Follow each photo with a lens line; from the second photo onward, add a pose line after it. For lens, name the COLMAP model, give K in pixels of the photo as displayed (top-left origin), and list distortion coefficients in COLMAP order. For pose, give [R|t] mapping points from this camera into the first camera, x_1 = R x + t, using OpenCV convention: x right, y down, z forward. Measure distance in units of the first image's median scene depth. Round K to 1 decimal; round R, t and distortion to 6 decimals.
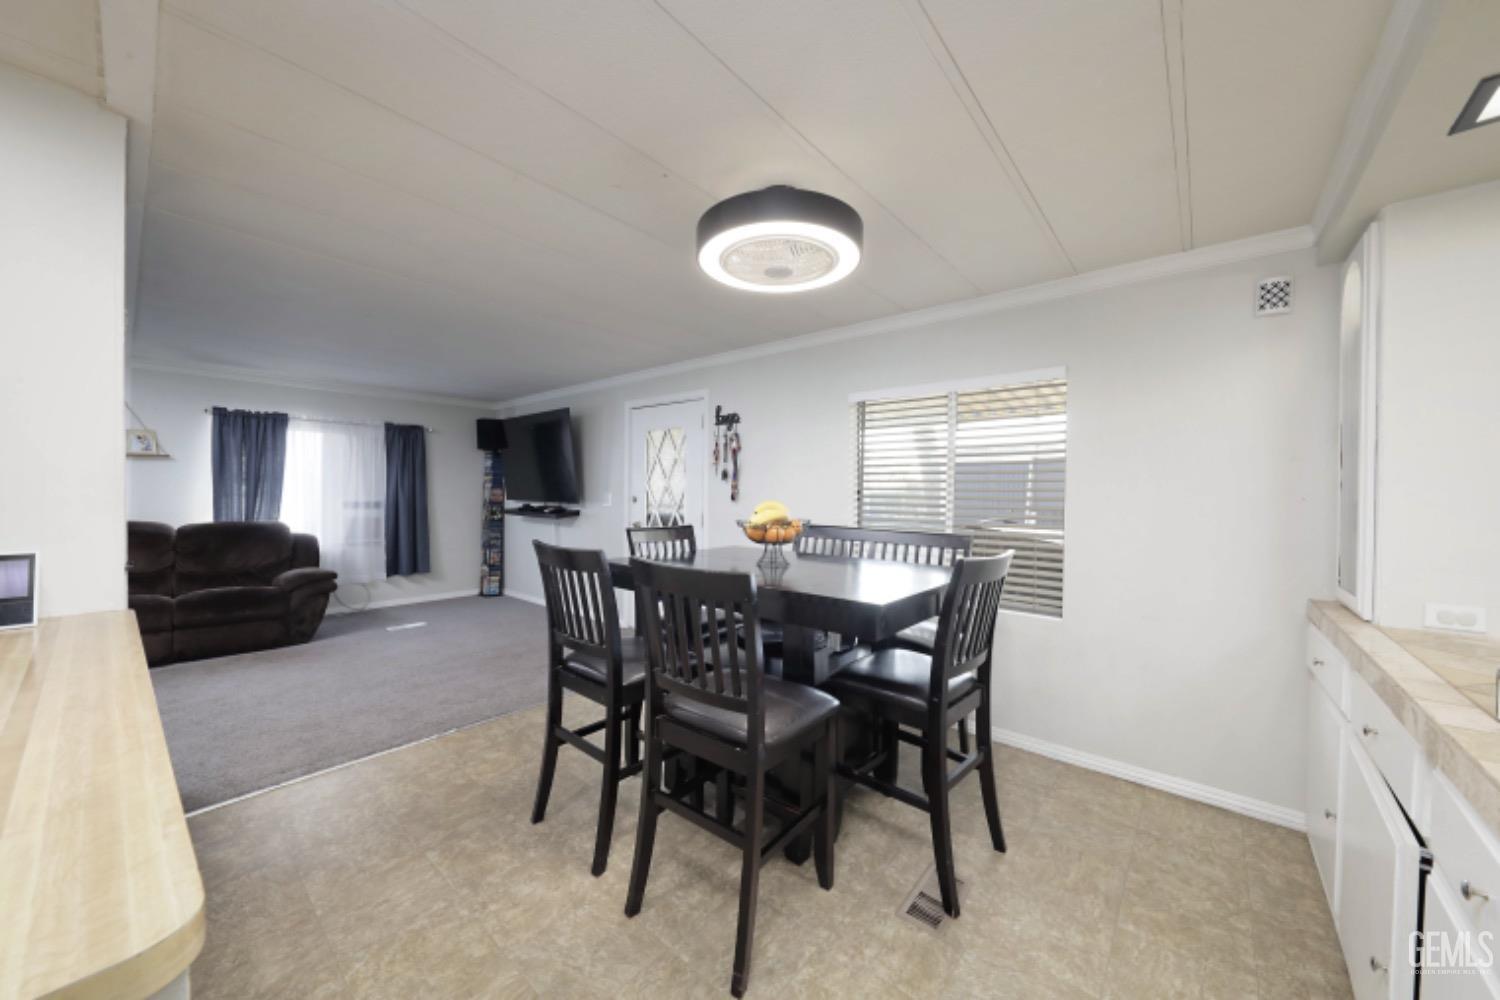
lens RADIAL K [[539.4, 0, 761.4], [0, 539.4, 503.9], [0, 0, 1]] dist [0.002665, 0.000337]
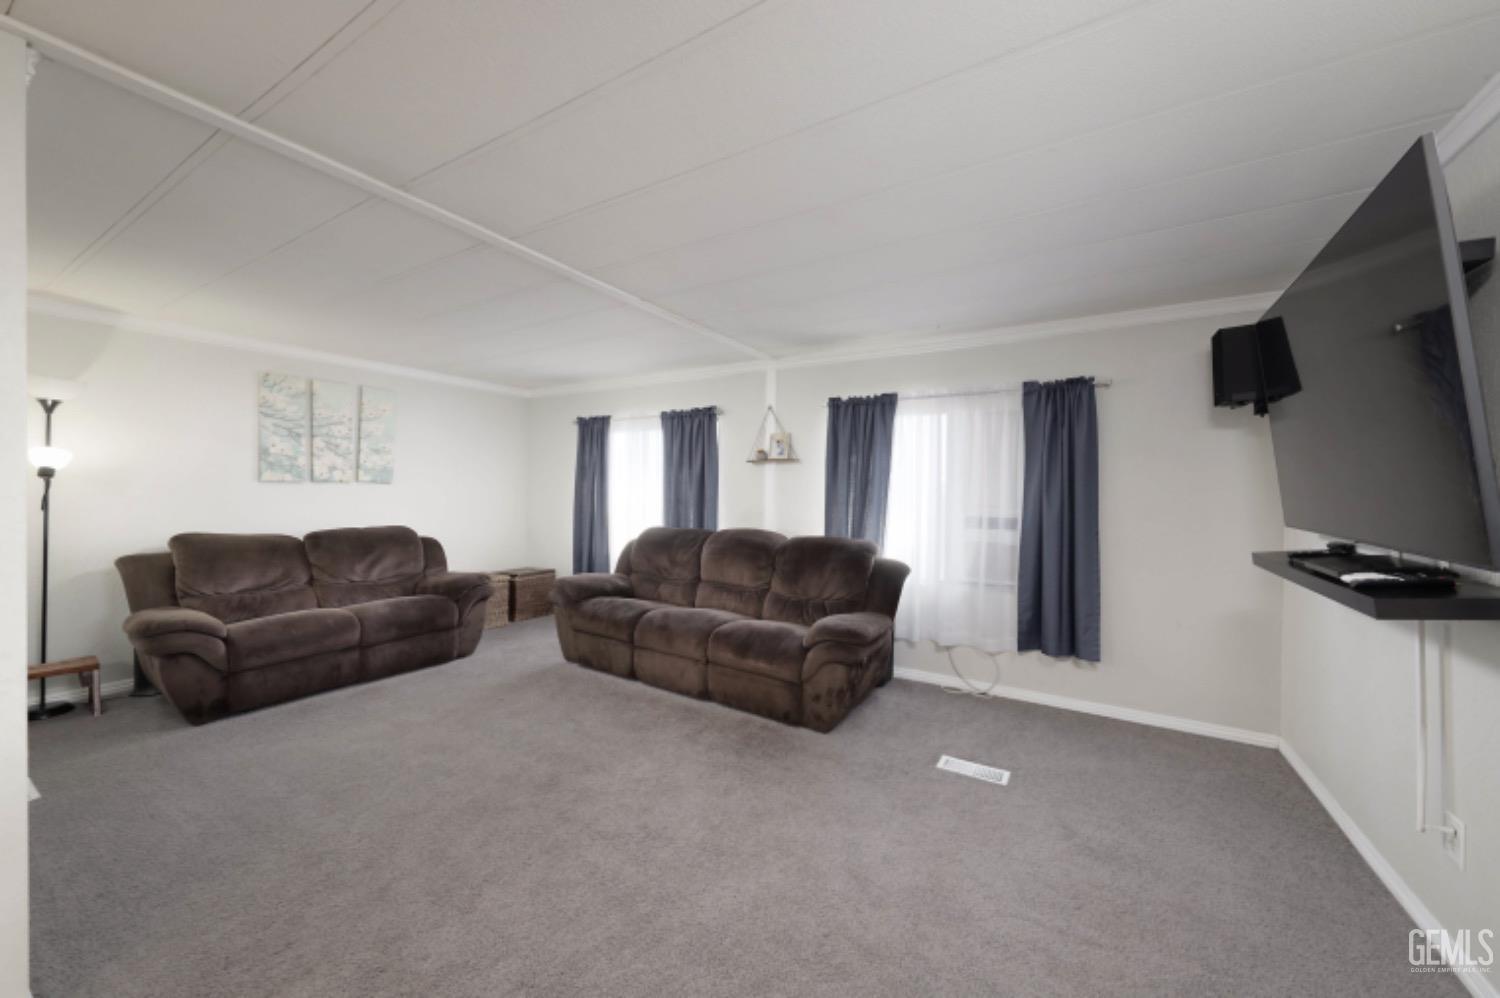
lens RADIAL K [[539.4, 0, 759.2], [0, 539.4, 498.1], [0, 0, 1]] dist [0.002665, 0.000337]
pose [[0.164293, -0.000898, -0.986411, -0.221882], [-0.032678, 0.999446, -0.006353, -0.017545], [0.985870, 0.033277, 0.164172, 0.805260]]
